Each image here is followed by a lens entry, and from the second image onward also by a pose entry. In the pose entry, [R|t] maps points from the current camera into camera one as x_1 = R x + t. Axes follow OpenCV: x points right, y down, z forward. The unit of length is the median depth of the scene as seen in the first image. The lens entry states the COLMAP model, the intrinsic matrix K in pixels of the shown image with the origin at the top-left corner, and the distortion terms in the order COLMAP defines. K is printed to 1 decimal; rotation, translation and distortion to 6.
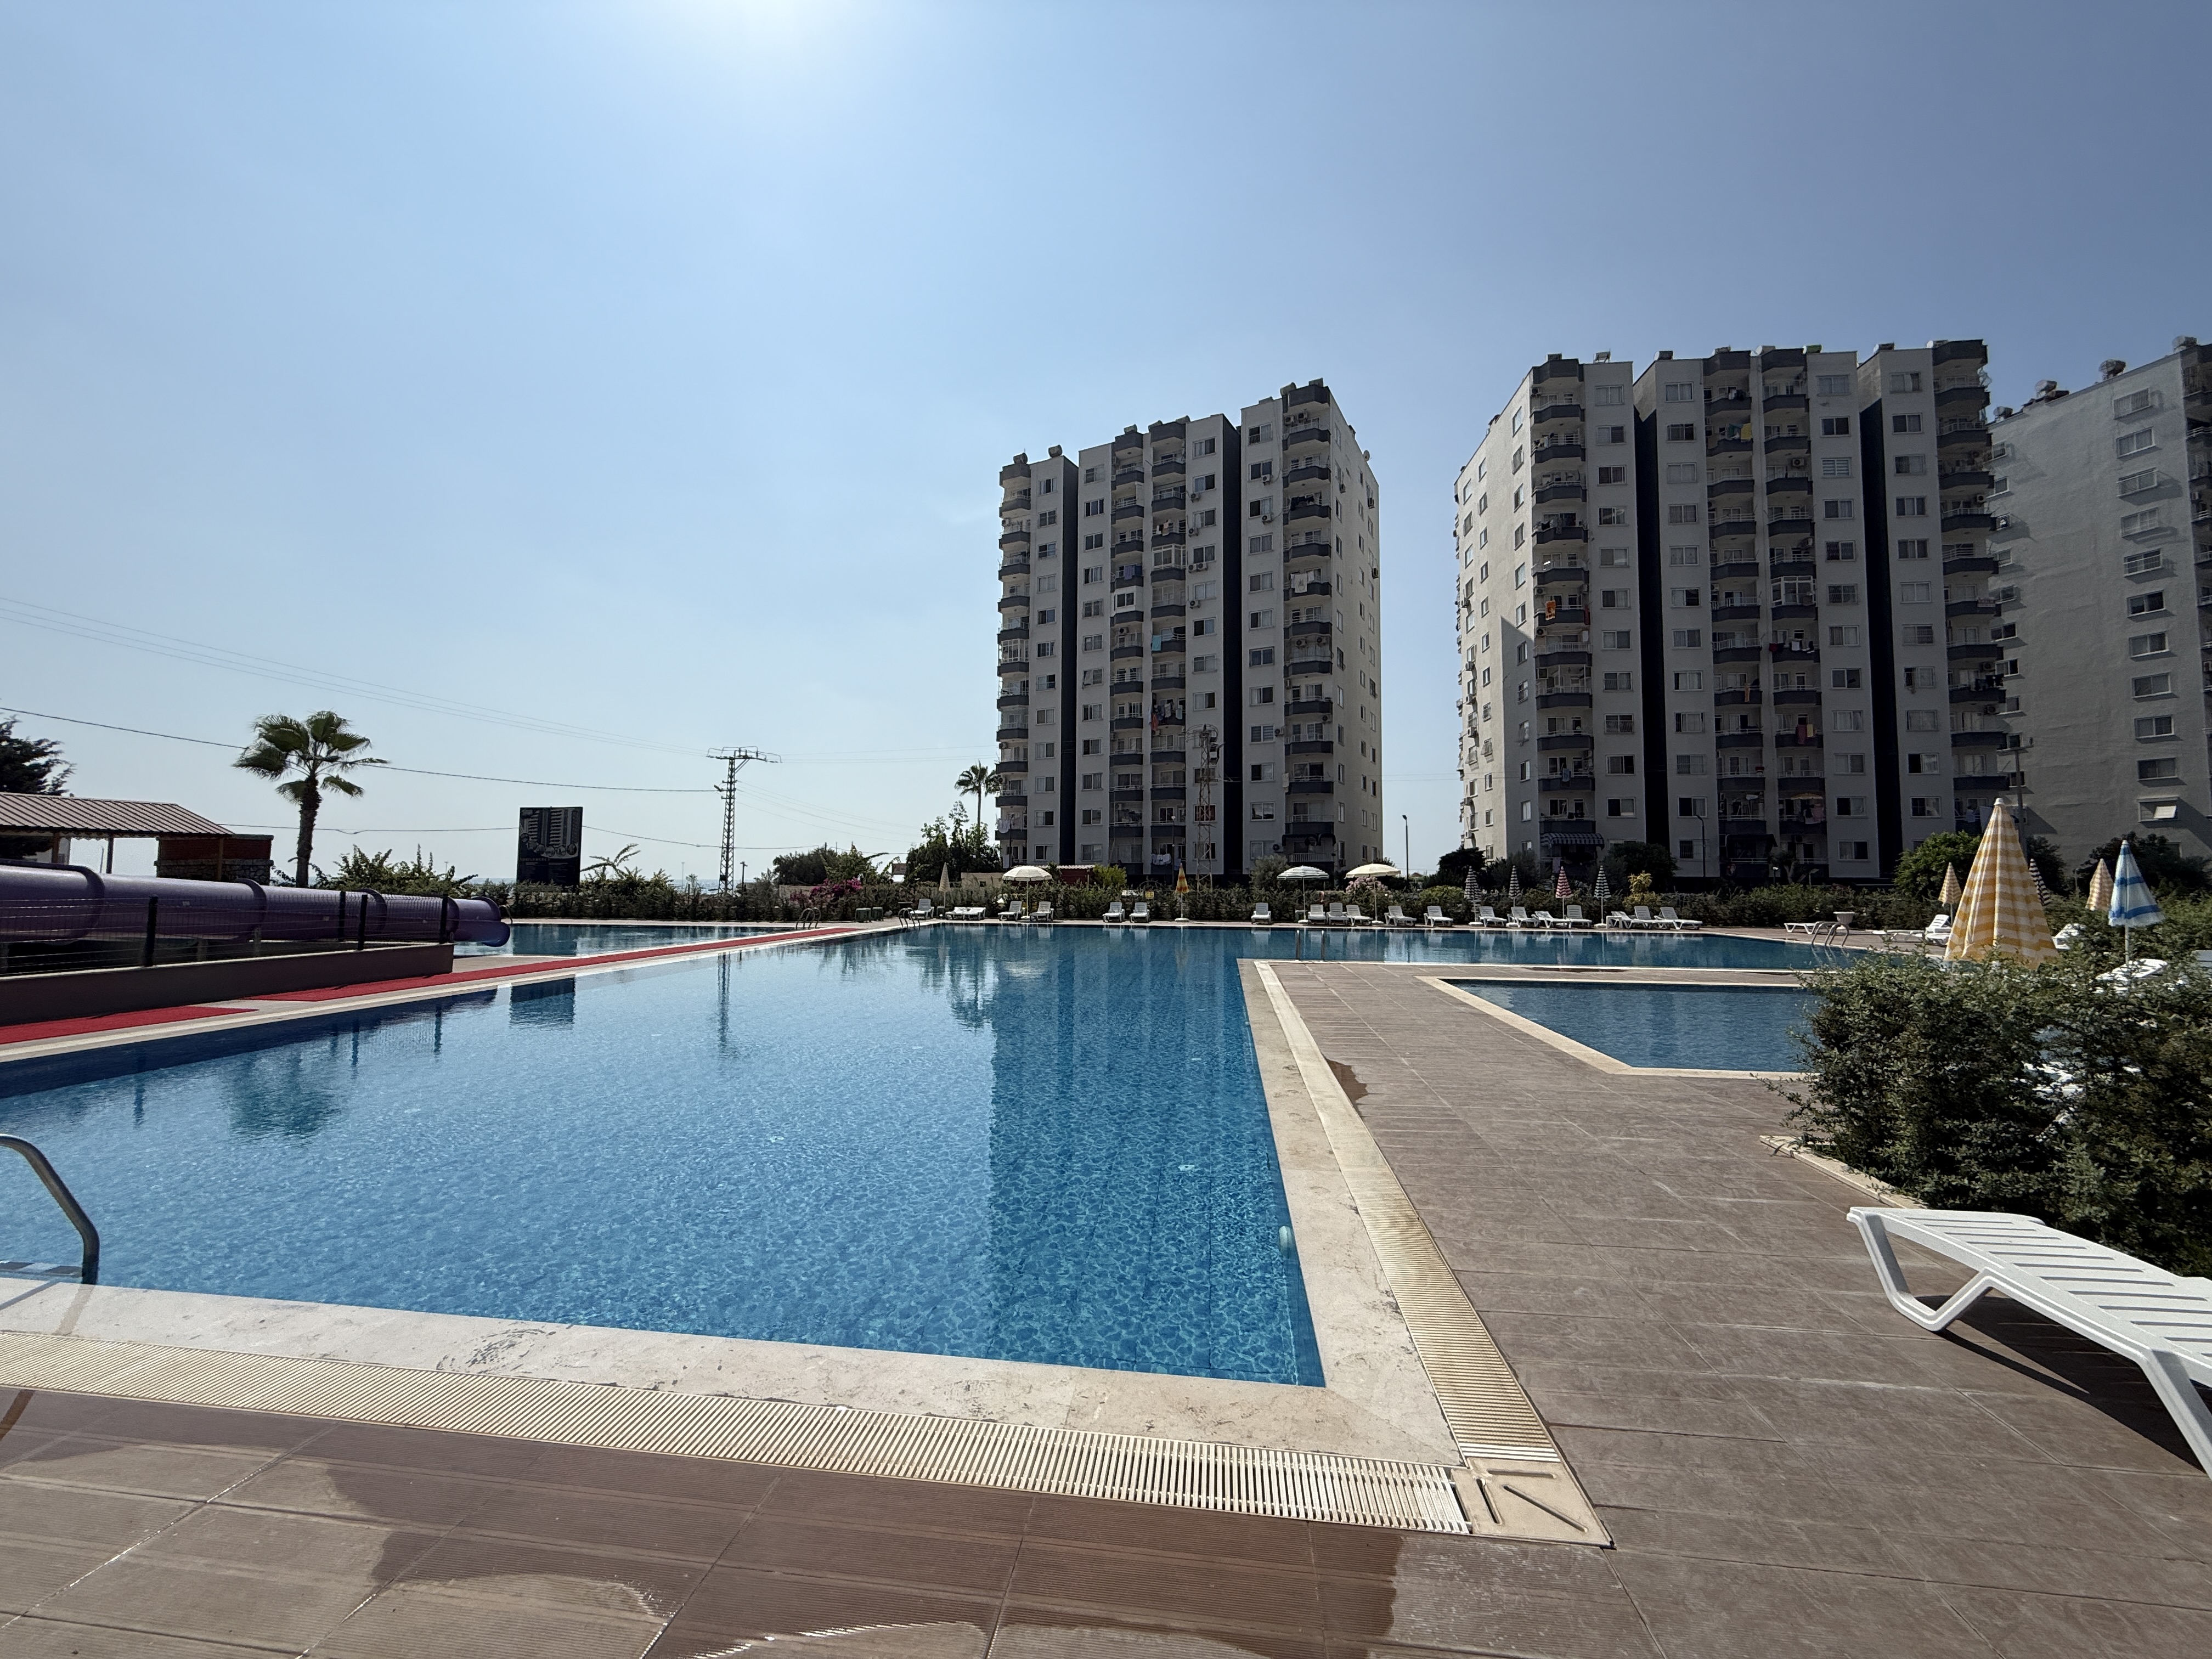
lens RADIAL K [[878.6, 0, 1099.7], [0, 878.6, 827.8], [0, 0, 1]] dist [0.000215, -0.000068]
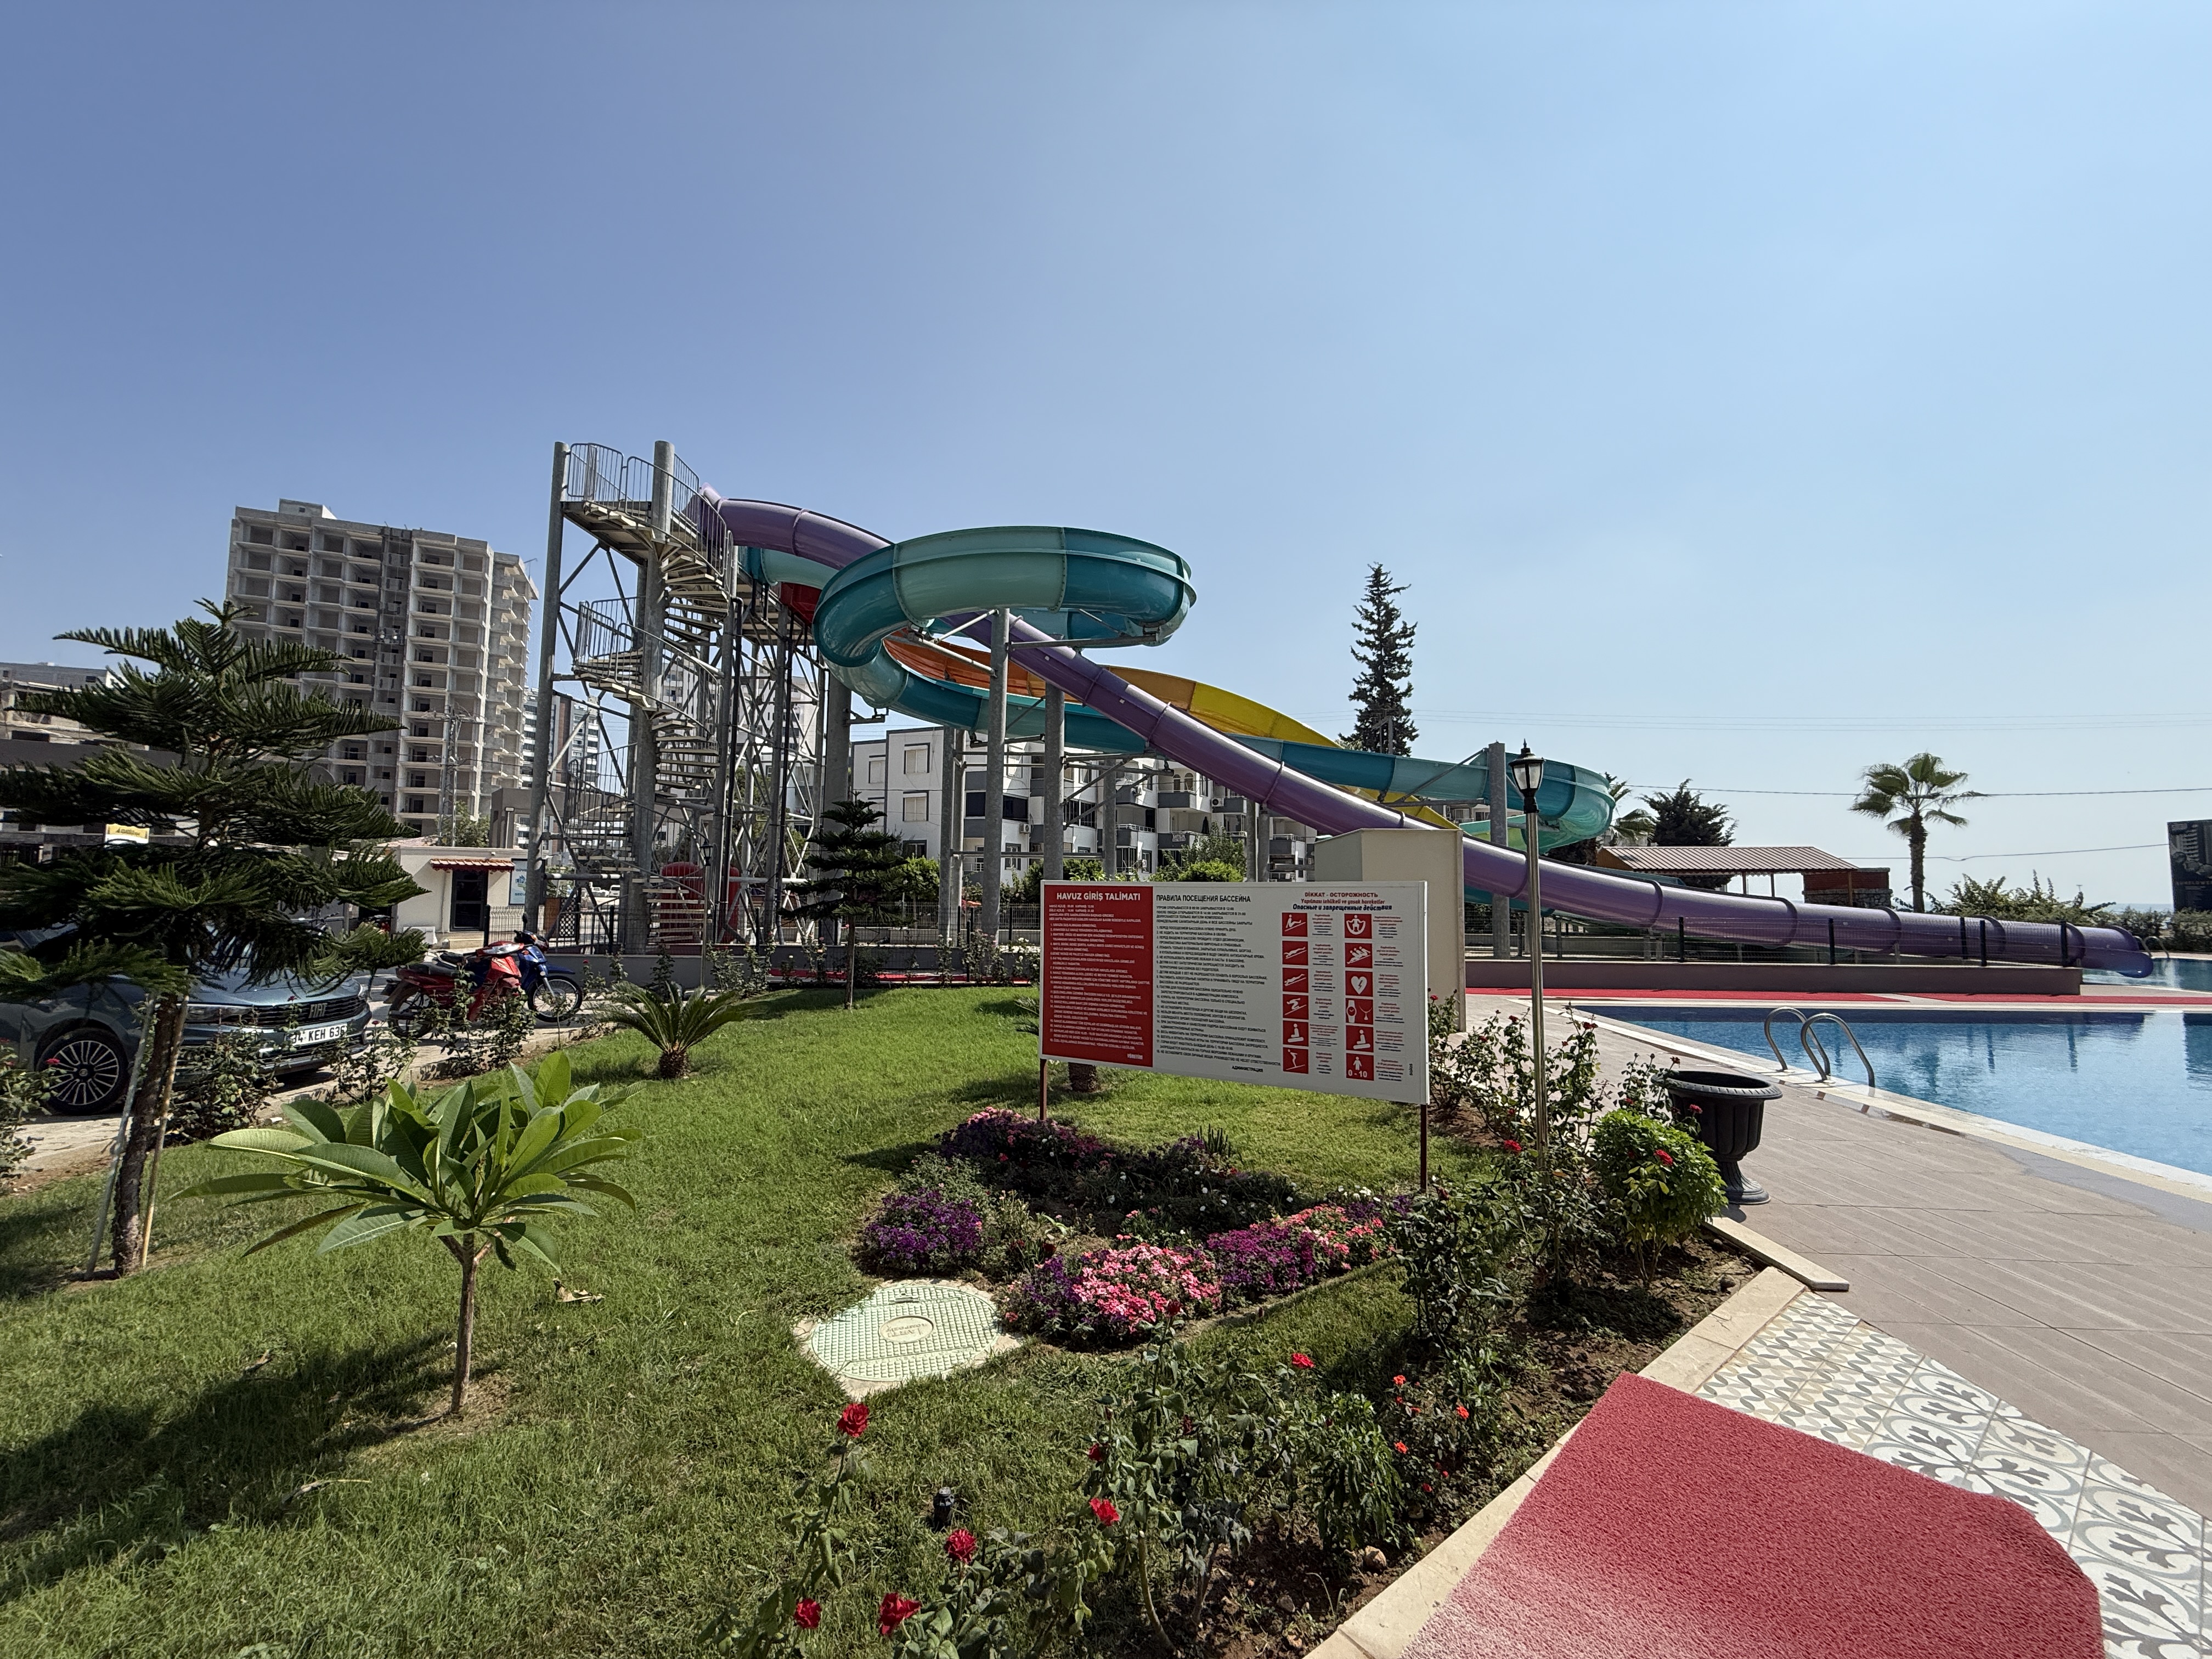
lens RADIAL K [[878.6, 0, 1099.7], [0, 878.6, 827.8], [0, 0, 1]] dist [0.000215, -0.000068]
pose [[0.091475, -0.082577, -0.992378, 0.148658], [0.054465, 0.995479, -0.077814, -0.012818], [0.994317, -0.046932, 0.095559, -0.179706]]
